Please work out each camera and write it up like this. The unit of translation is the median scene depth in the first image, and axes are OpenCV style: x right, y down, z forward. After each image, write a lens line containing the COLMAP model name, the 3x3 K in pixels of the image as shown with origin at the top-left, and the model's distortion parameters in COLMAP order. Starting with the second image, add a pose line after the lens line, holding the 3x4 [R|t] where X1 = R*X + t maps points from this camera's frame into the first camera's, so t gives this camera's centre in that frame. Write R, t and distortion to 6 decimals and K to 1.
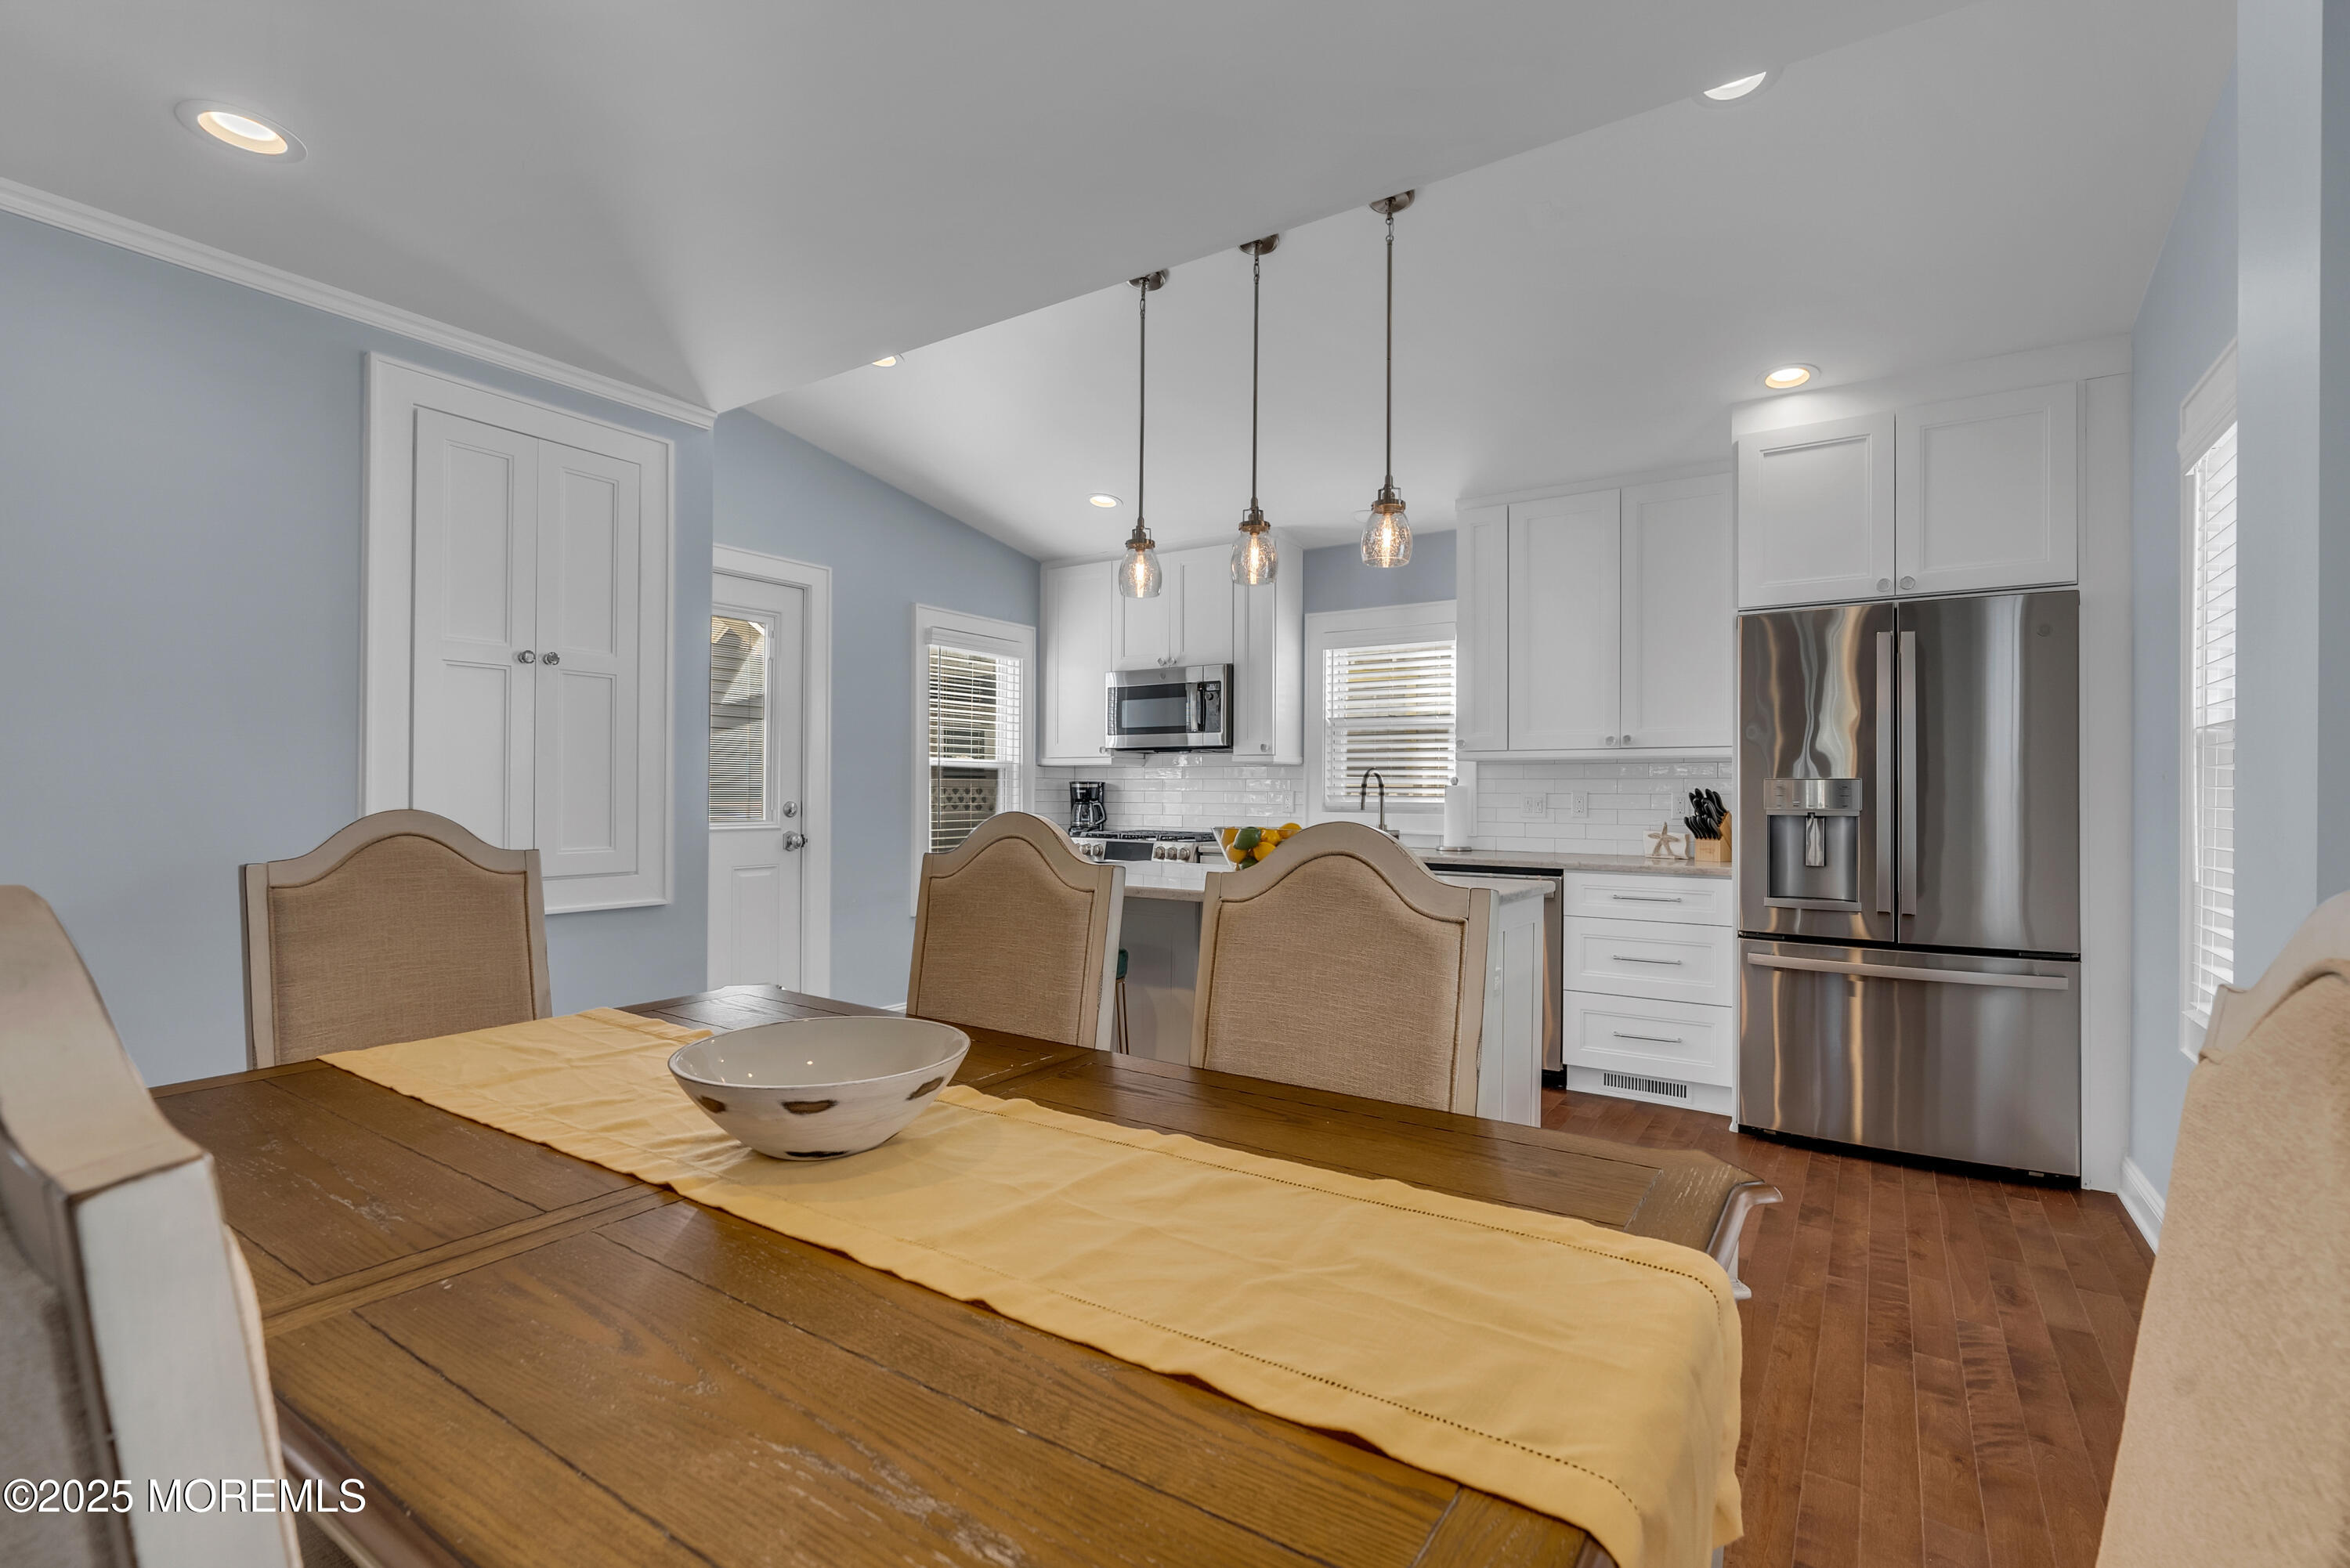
lens RADIAL K [[1068.2, 0, 1189.5], [0, 1068.2, 785.0], [0, 0, 1]] dist [-0.002319, 0.000336]
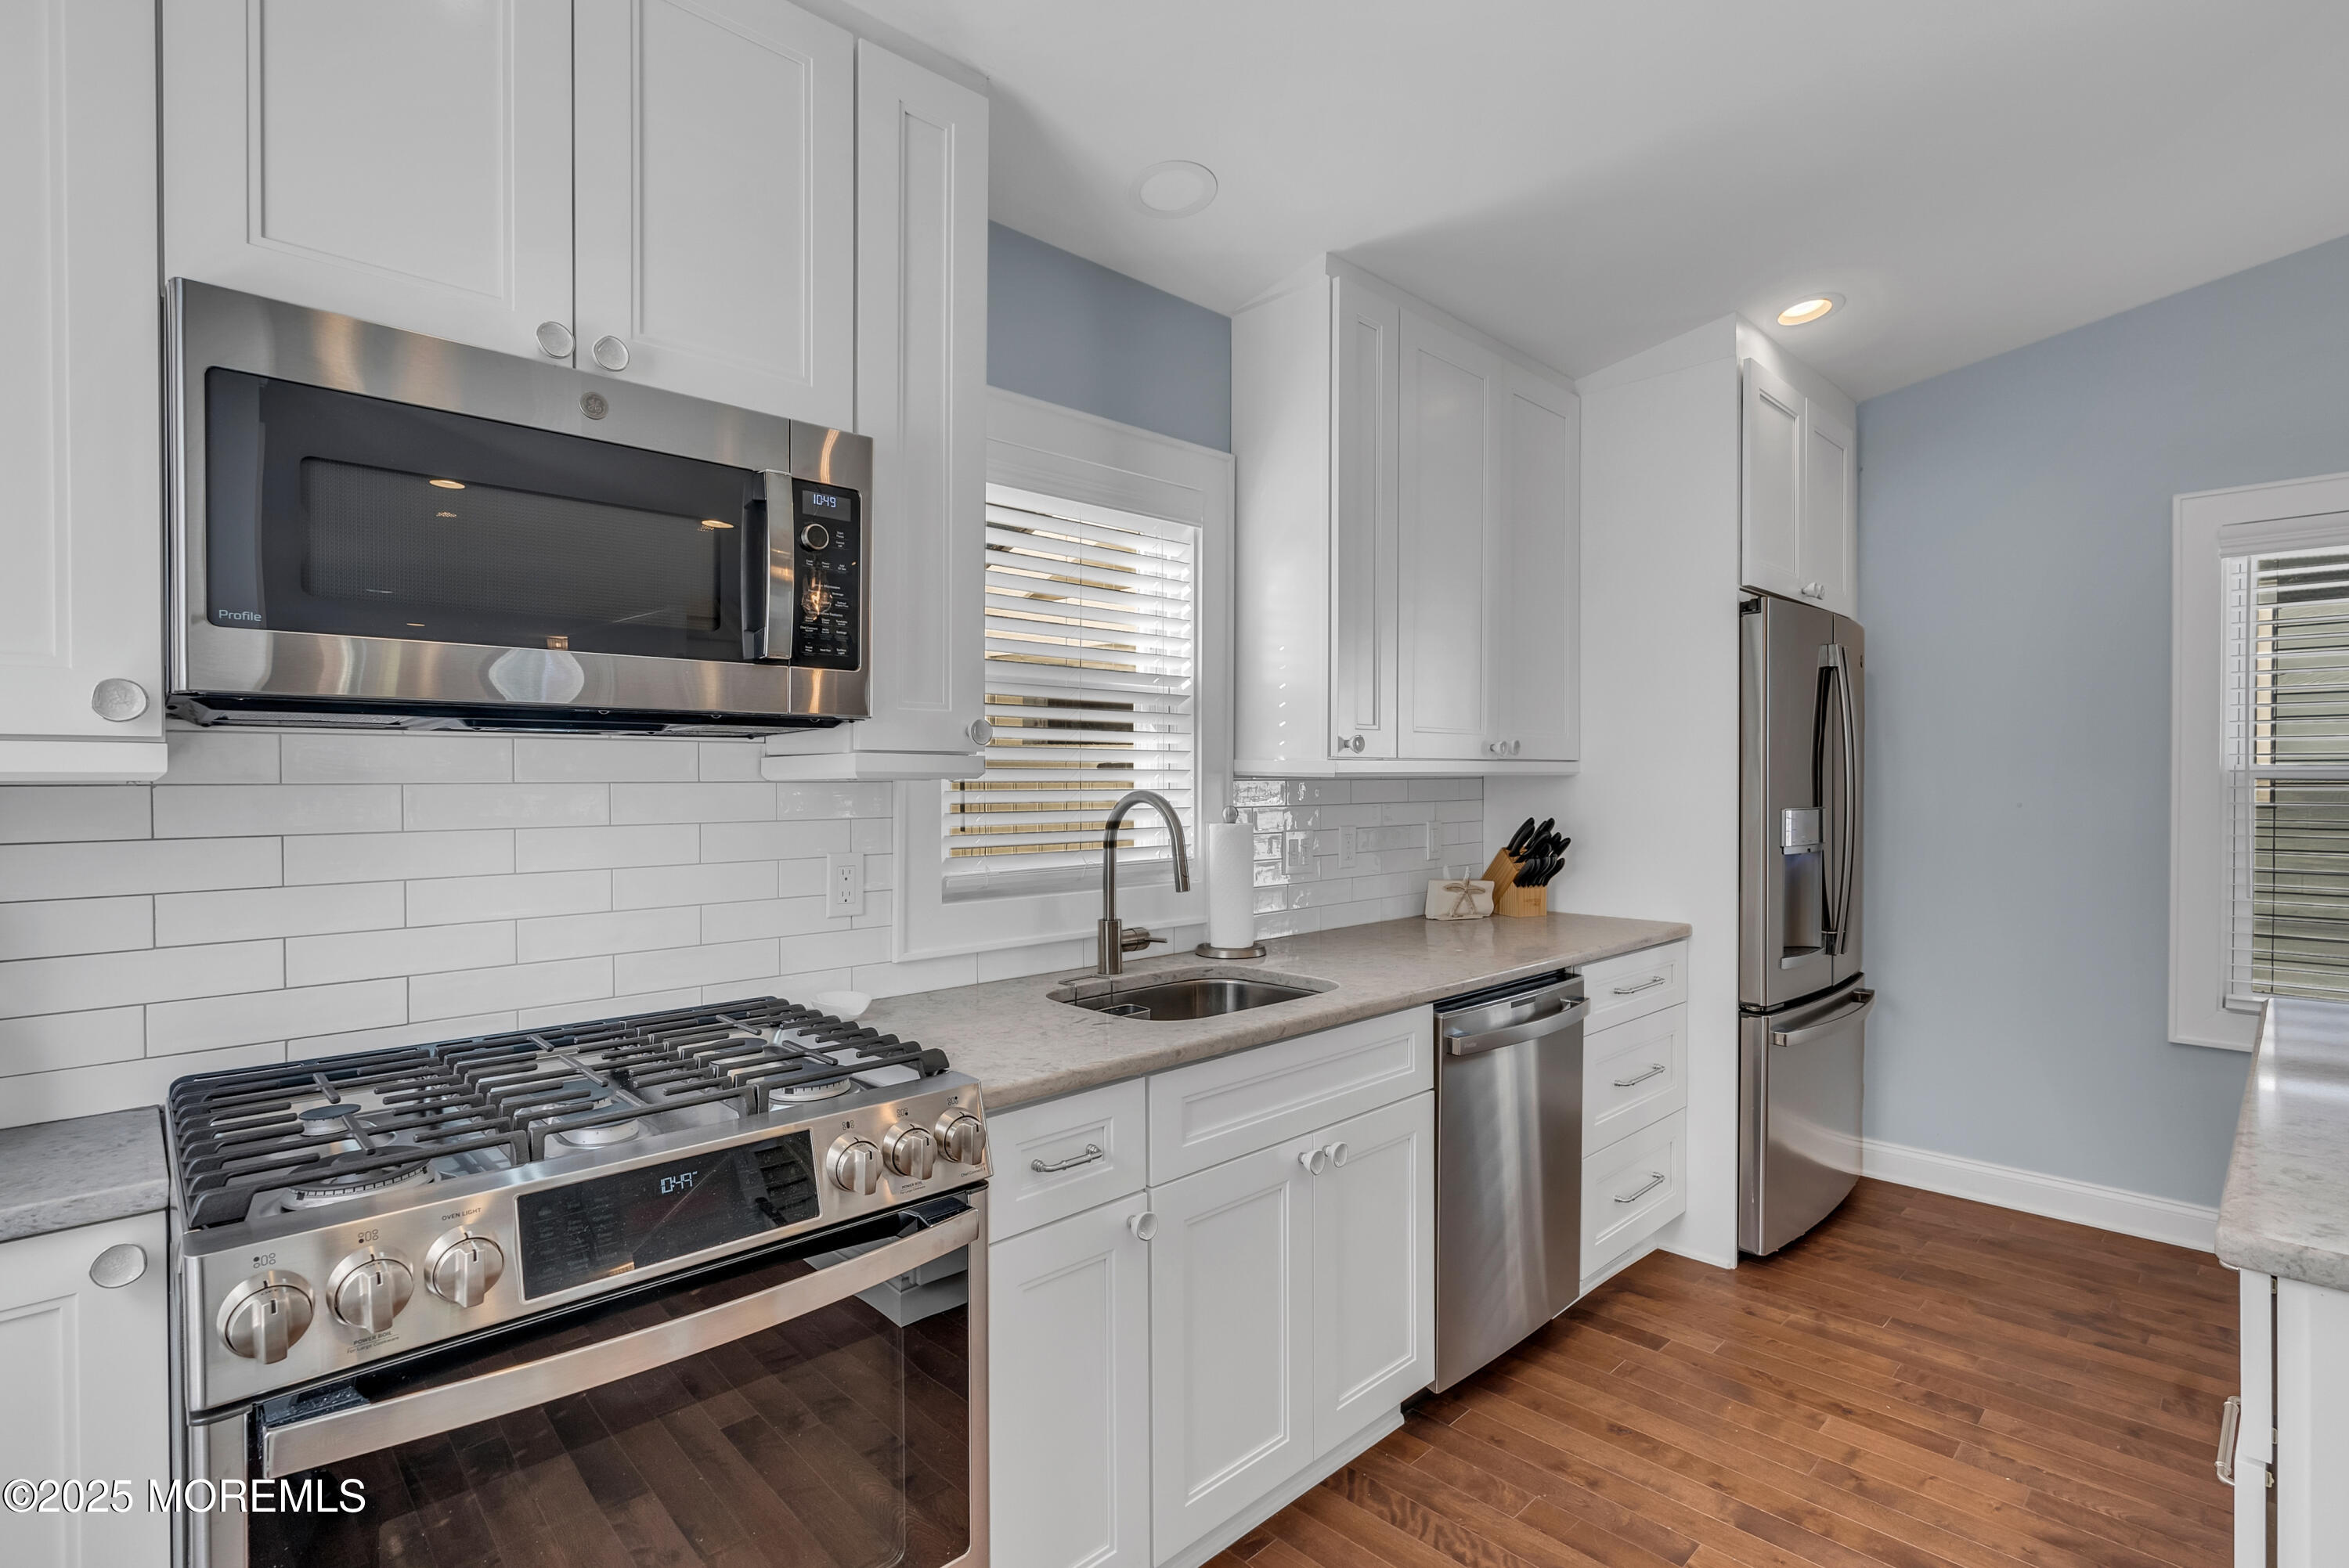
lens RADIAL K [[1105.1, 0, 1174.5], [0, 1105.1, 784.0], [0, 0, 1]] dist [-0.002513, -0.000130]
pose [[0.224734, -0.015710, 0.974294, -0.338539], [-0.006415, 0.999825, 0.017601, -0.034084], [-0.974399, -0.010206, 0.224594, 1.188134]]
